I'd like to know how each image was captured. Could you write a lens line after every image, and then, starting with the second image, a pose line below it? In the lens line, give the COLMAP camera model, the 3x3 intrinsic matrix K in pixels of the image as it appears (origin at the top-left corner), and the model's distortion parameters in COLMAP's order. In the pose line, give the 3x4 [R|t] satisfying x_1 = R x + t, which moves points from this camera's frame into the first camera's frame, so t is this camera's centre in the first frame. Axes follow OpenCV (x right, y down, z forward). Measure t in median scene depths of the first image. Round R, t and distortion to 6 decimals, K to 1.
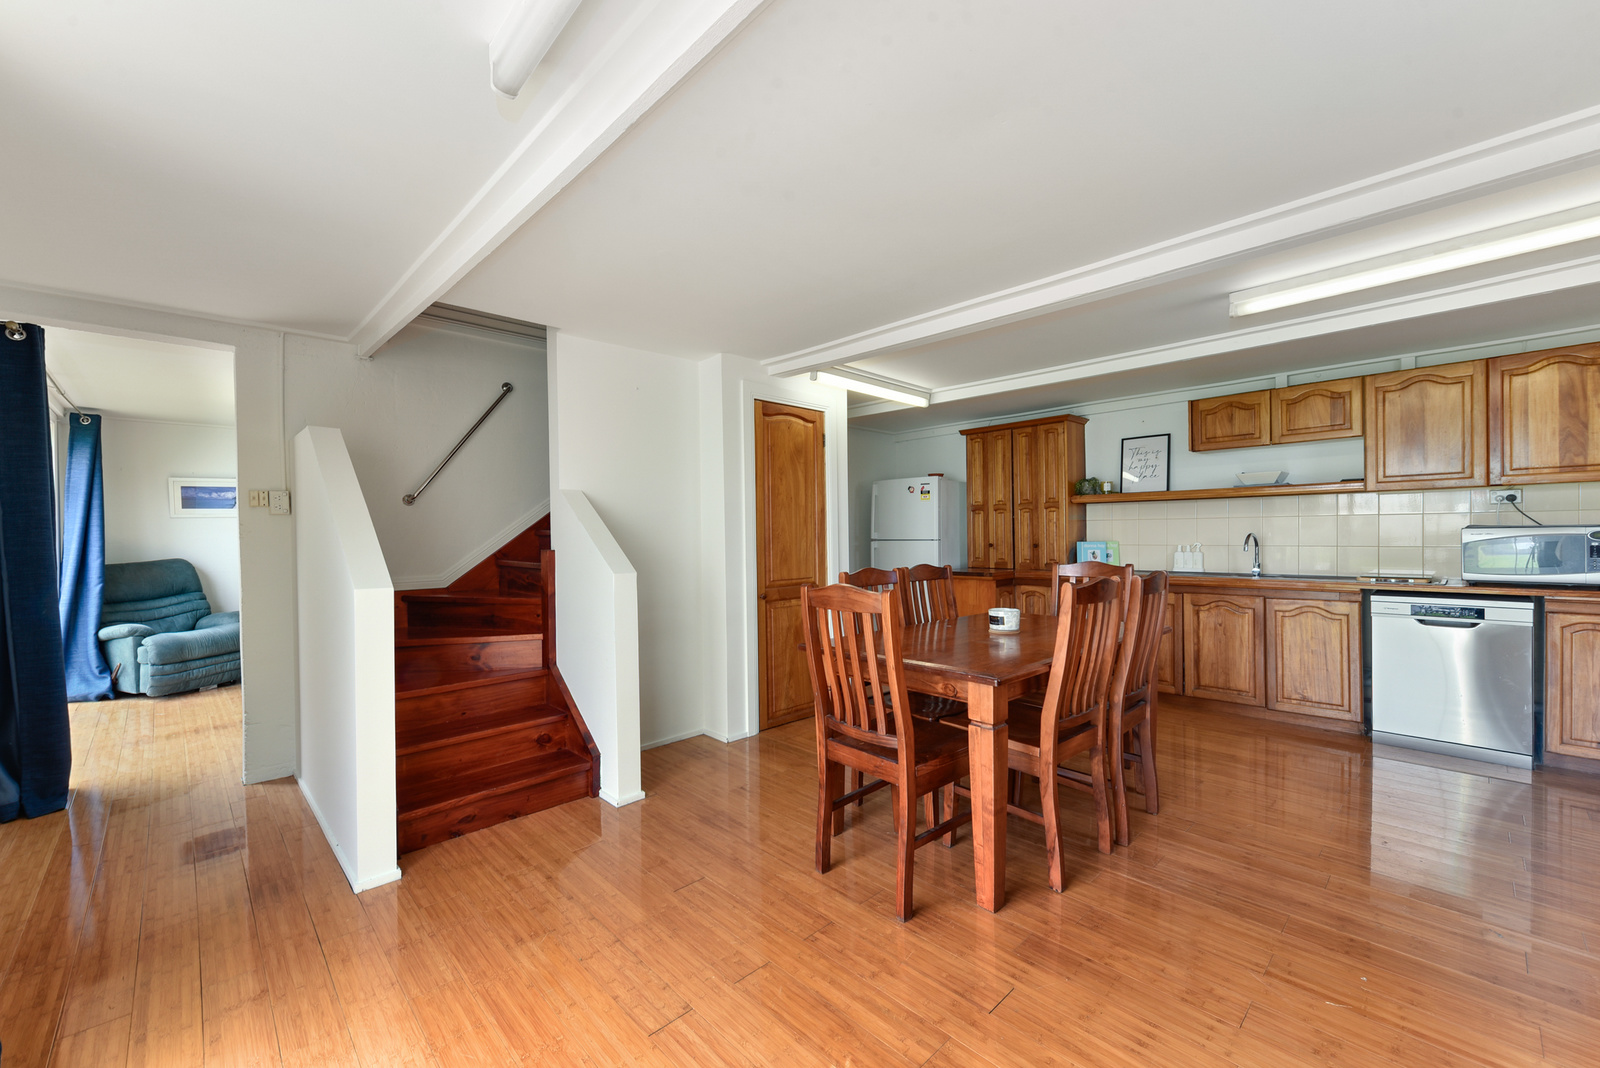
lens RADIAL K [[653.9, 0, 788.3], [0, 653.9, 538.6], [0, 0, 1]] dist [0.001489, -0.000775]
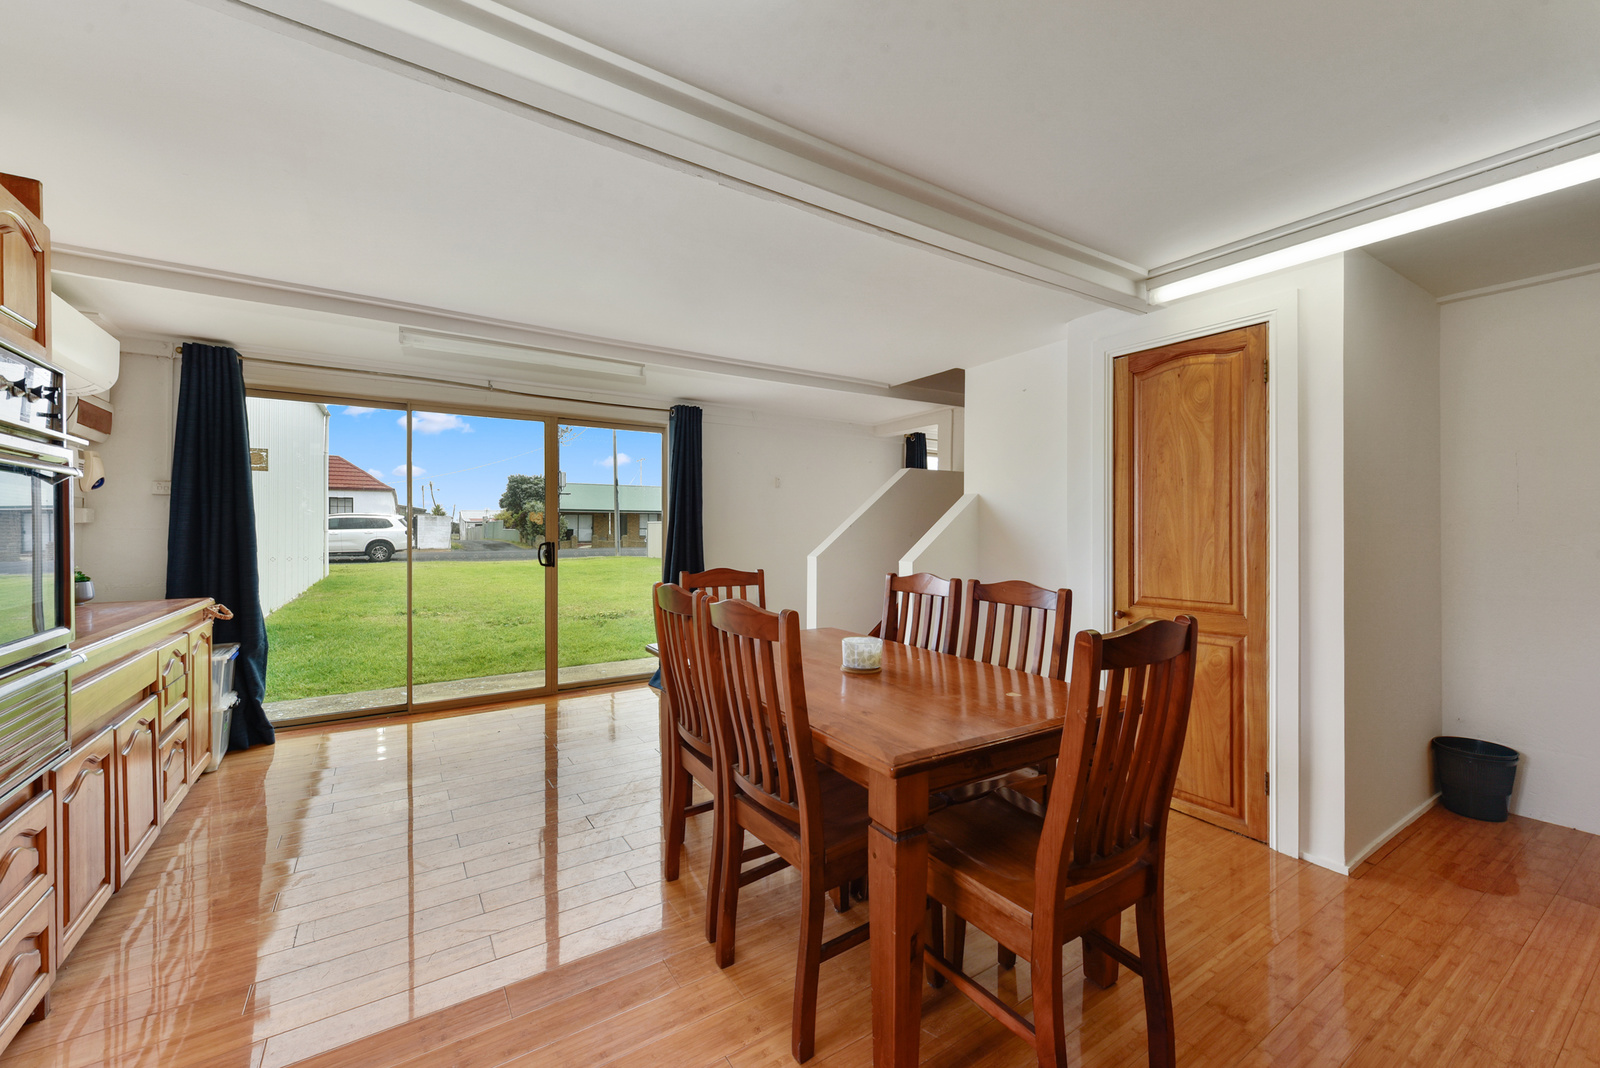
lens RADIAL K [[653.9, 0, 805.4], [0, 653.9, 534.2], [0, 0, 1]] dist [0.001489, -0.000775]
pose [[-0.168020, 0.012729, -0.985701, 0.763858], [-0.008201, 0.999864, 0.014310, -0.012912], [0.985750, 0.010488, -0.167892, 0.765098]]
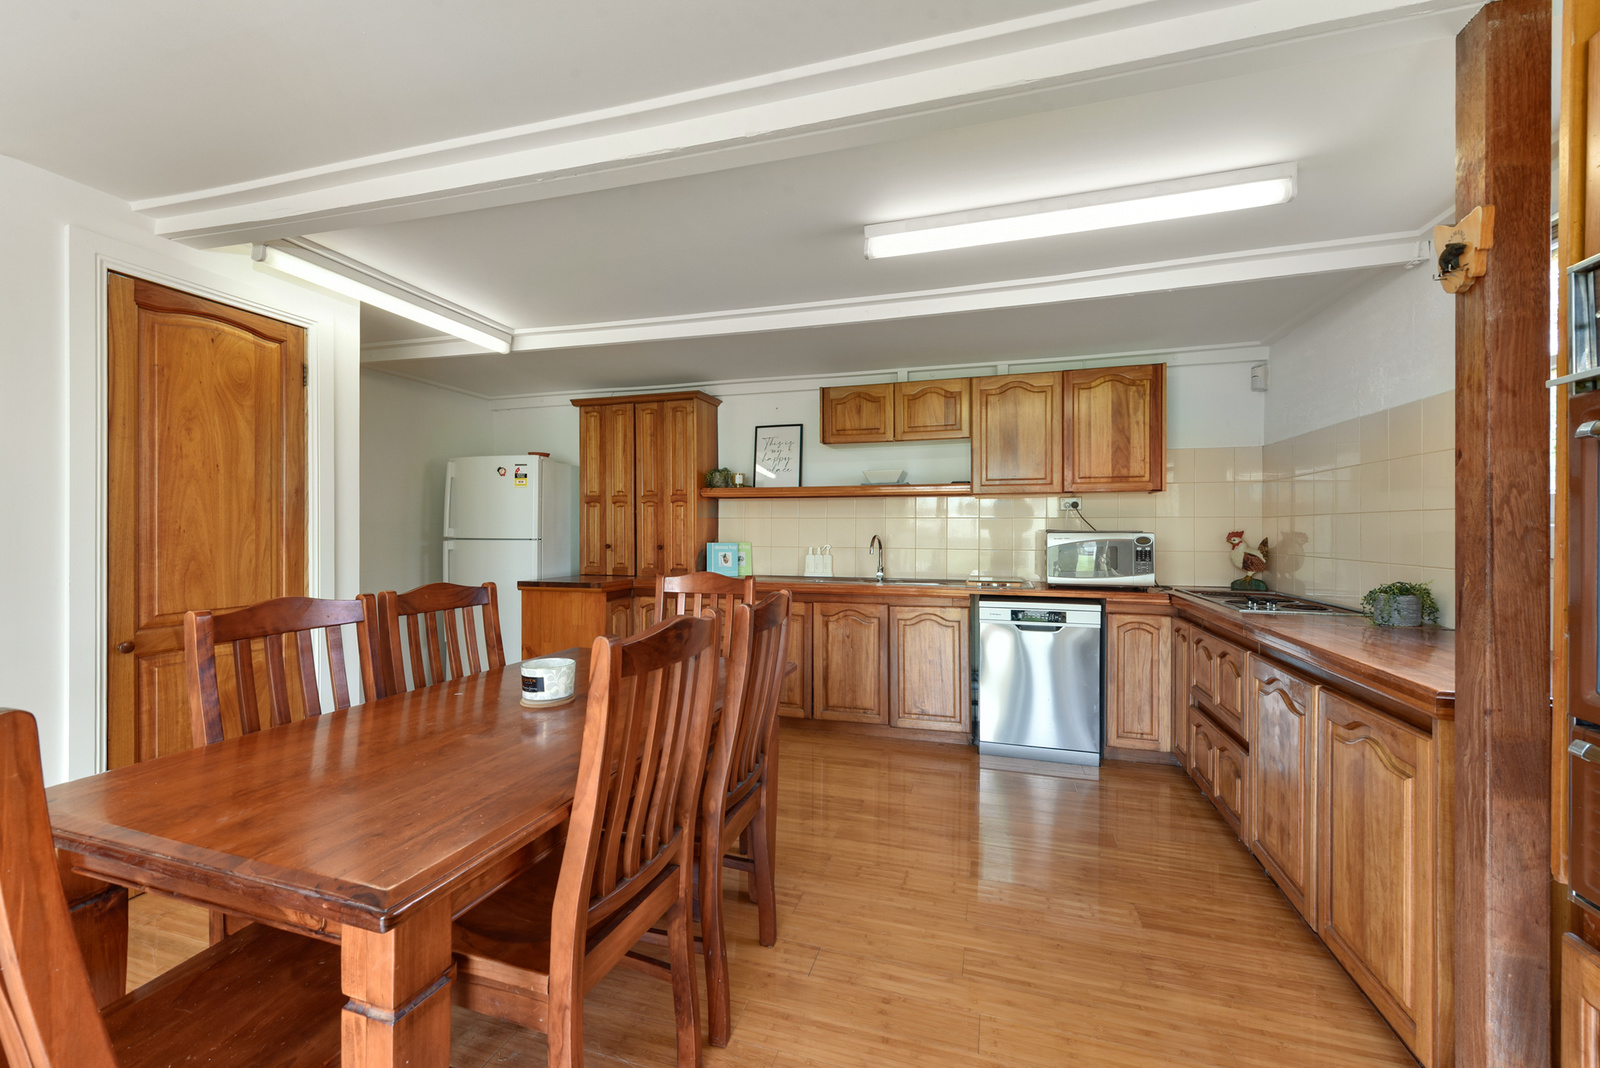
lens RADIAL K [[653.9, 0, 802.4], [0, 653.9, 526.8], [0, 0, 1]] dist [0.001489, -0.000775]
pose [[0.867778, 0.015099, 0.496723, 0.170572], [-0.008863, 0.999850, -0.014908, -0.005744], [-0.496874, 0.008534, 0.867781, 0.270973]]
